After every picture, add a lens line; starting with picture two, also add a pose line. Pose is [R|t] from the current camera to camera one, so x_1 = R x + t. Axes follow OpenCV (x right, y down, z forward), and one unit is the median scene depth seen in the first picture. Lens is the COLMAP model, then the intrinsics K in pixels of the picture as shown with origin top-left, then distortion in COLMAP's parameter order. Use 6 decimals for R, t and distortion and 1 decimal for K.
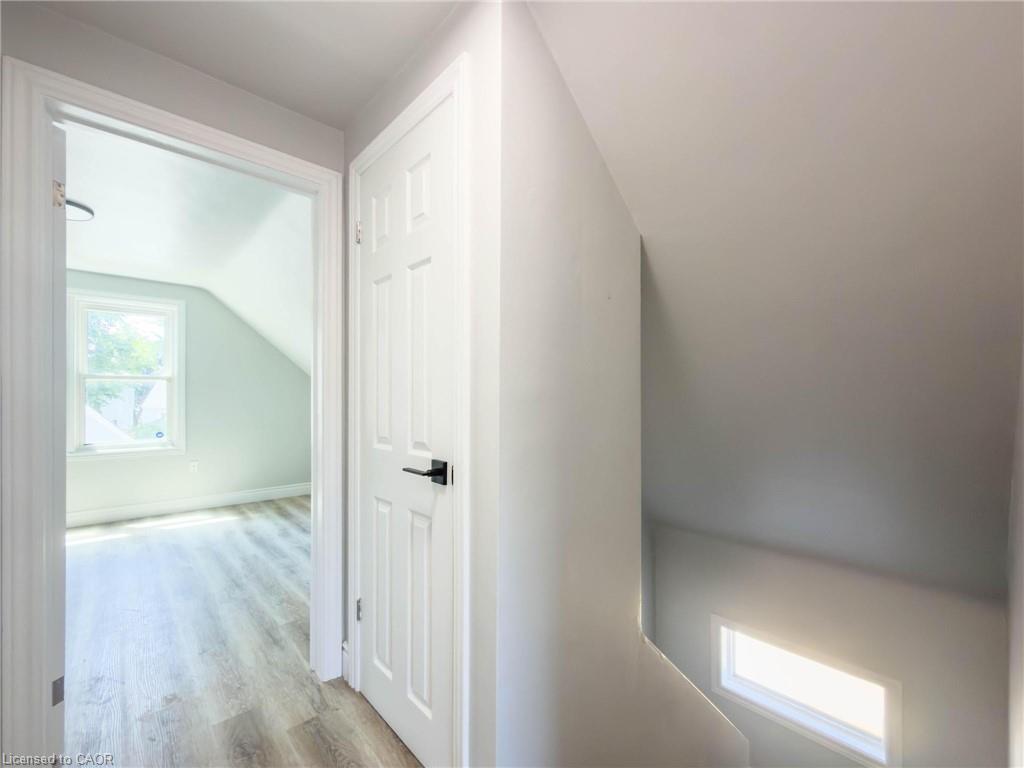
lens RADIAL K [[433.8, 0, 512.4], [0, 433.8, 392.1], [0, 0, 1]] dist [-0.003422, -0.000260]
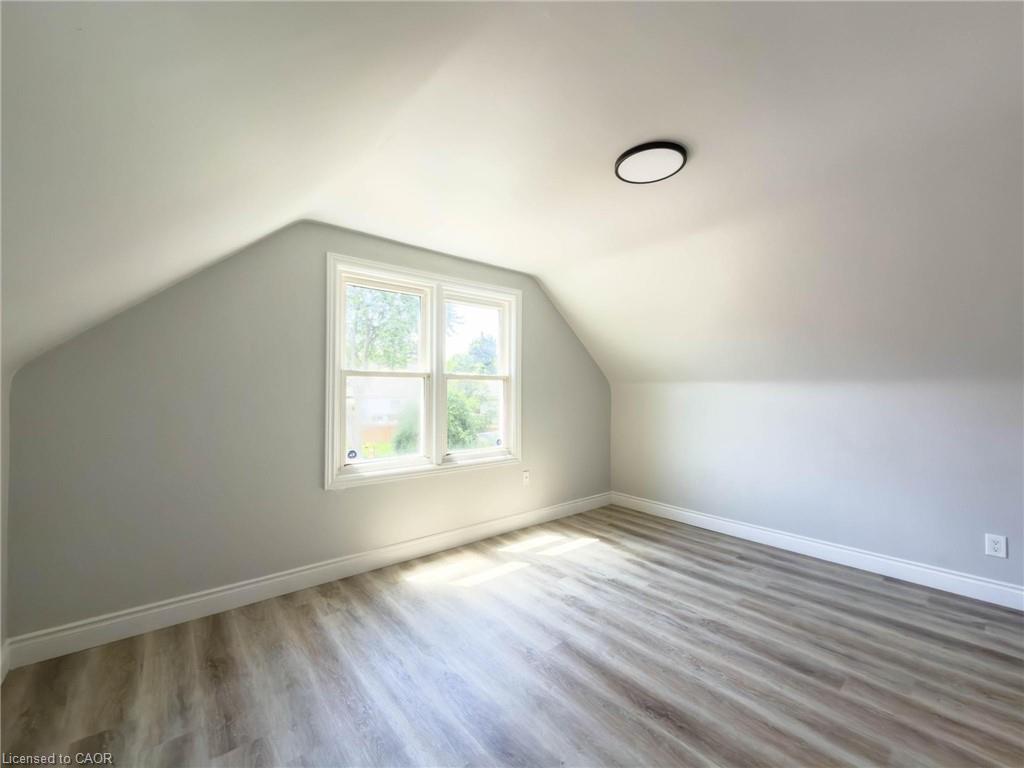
lens RADIAL K [[414.0, 0, 500.7], [0, 414.0, 382.1], [0, 0, 1]] dist [0.002985, 0.000317]
pose [[0.999602, 0.008248, -0.026974, -0.809186], [-0.008344, 0.999959, -0.003421, -0.021552], [0.026945, 0.003645, 0.999630, 0.160648]]
